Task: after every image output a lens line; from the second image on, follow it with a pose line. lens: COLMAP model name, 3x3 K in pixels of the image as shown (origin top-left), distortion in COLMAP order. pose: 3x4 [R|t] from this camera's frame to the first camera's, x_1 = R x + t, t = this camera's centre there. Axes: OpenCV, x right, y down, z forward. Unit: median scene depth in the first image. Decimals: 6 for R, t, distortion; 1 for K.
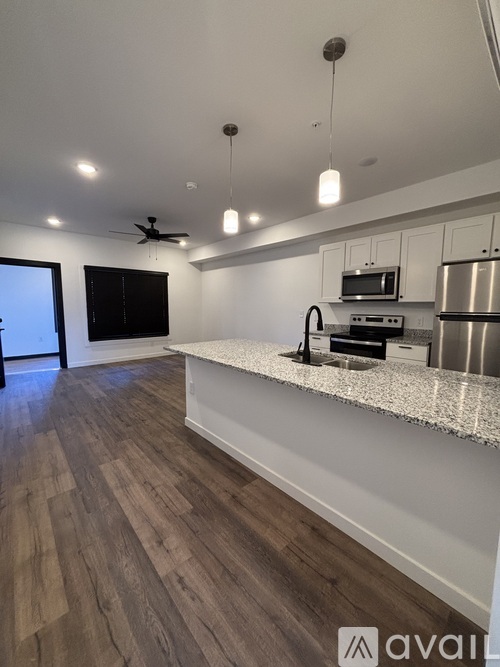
lens RADIAL K [[269.9, 0, 250.0], [0, 269.9, 333.5], [0, 0, 1]] dist [0.024668, 0.000057]
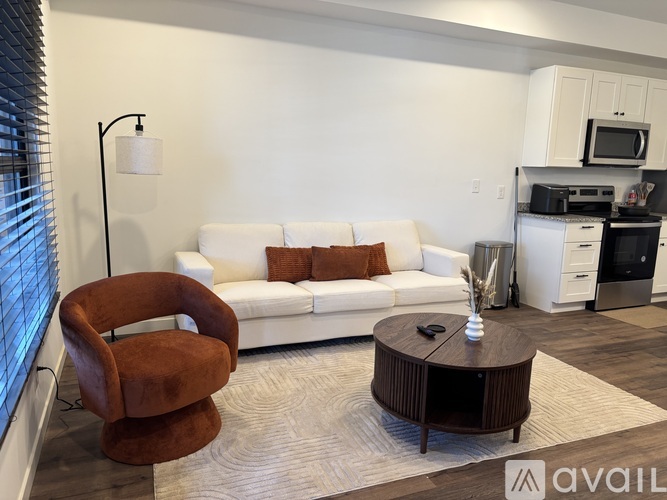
lens RADIAL K [[520.3, 0, 333.5], [0, 520.3, 250.0], [0, 0, 1]] dist [0.046303, -0.001494]
pose [[0.336687, -0.141406, 0.930938, -1.201977], [0.061780, 0.989847, 0.128011, -0.133612], [-0.939588, 0.014413, 0.342005, 1.293206]]
